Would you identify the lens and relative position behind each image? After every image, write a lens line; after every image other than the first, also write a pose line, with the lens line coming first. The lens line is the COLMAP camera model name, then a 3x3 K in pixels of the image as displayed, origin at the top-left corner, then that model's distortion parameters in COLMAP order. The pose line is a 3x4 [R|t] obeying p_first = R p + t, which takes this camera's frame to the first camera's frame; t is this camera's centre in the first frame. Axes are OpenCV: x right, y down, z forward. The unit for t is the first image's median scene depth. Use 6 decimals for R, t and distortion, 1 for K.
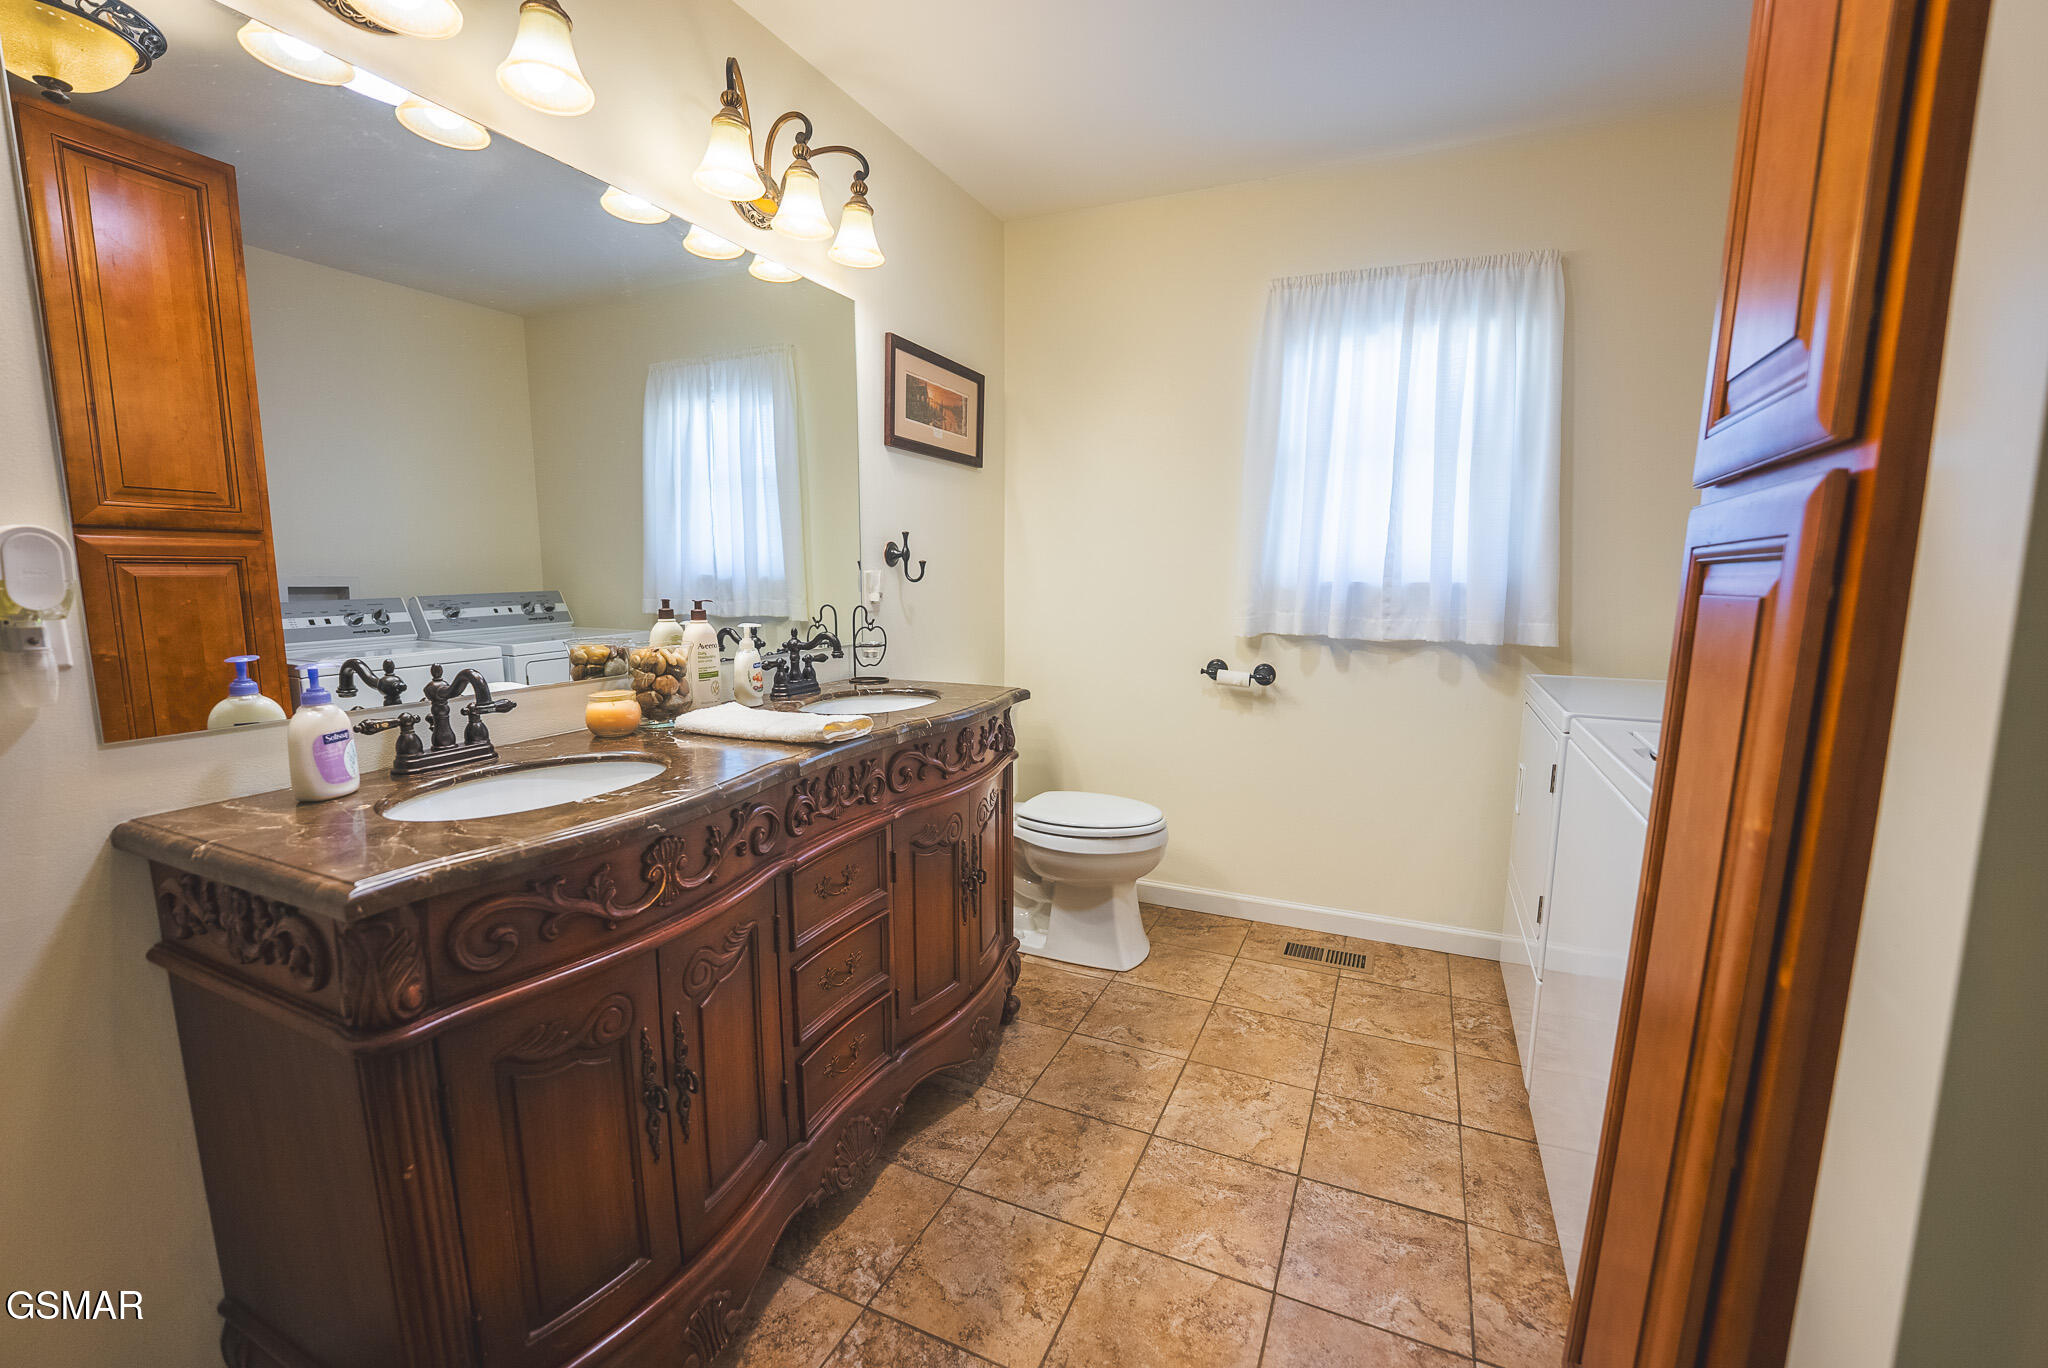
lens RADIAL K [[836.6, 0, 1028.9], [0, 836.6, 685.2], [0, 0, 1]] dist [-0.030305, 0.003373]
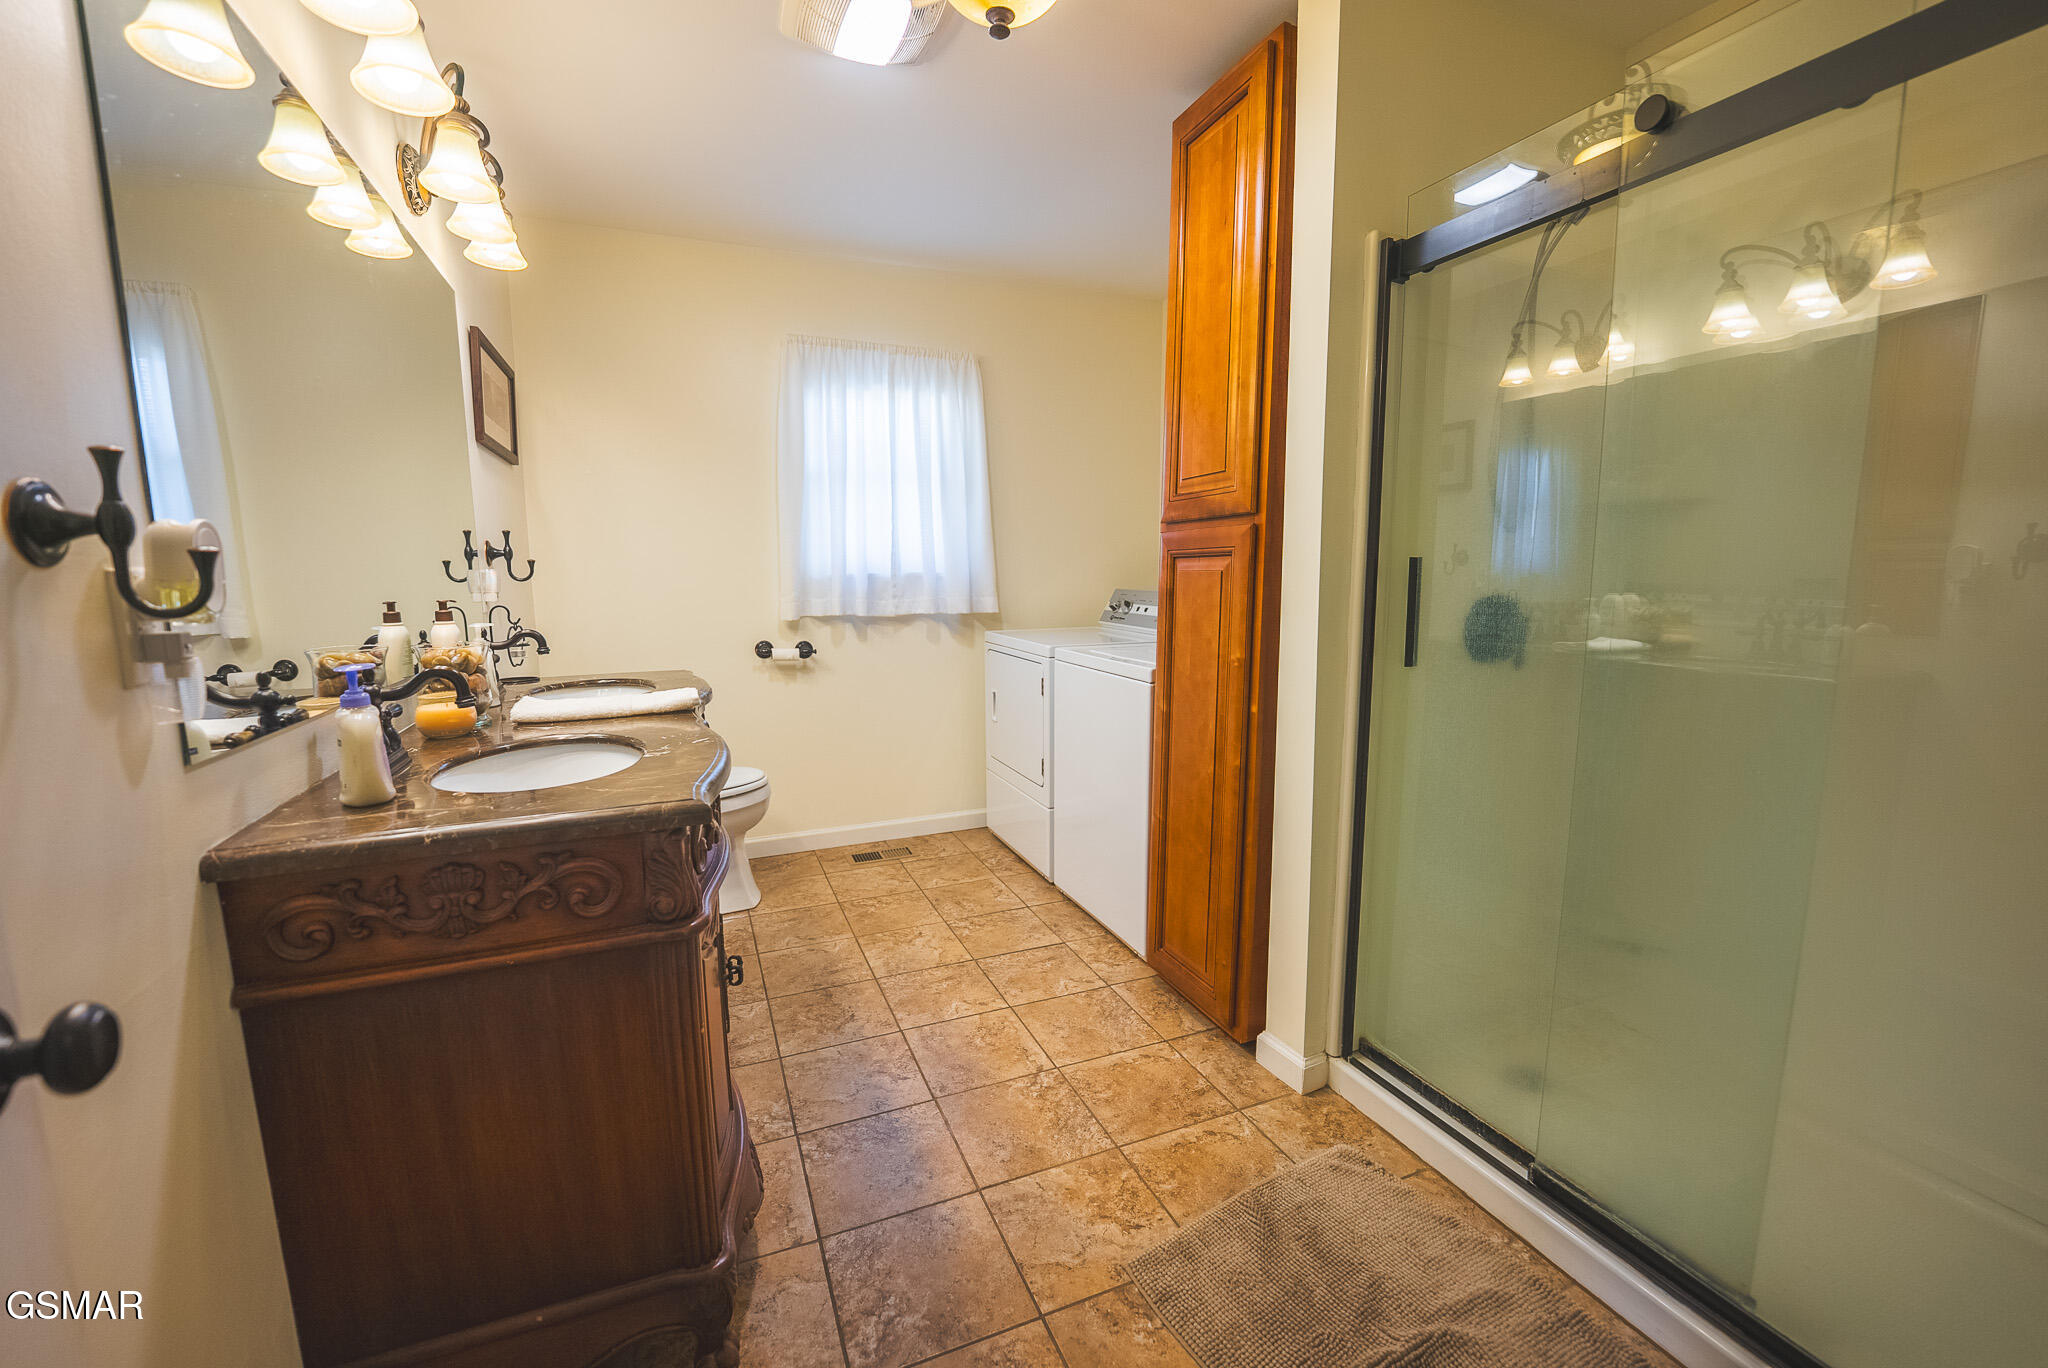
lens RADIAL K [[836.6, 0, 1023.3], [0, 836.6, 690.3], [0, 0, 1]] dist [-0.030305, 0.003373]
pose [[0.683627, -0.115839, 0.720580, -0.456074], [0.110490, 0.992370, 0.054707, 0.017206], [-0.721419, 0.042217, 0.691210, -0.105110]]
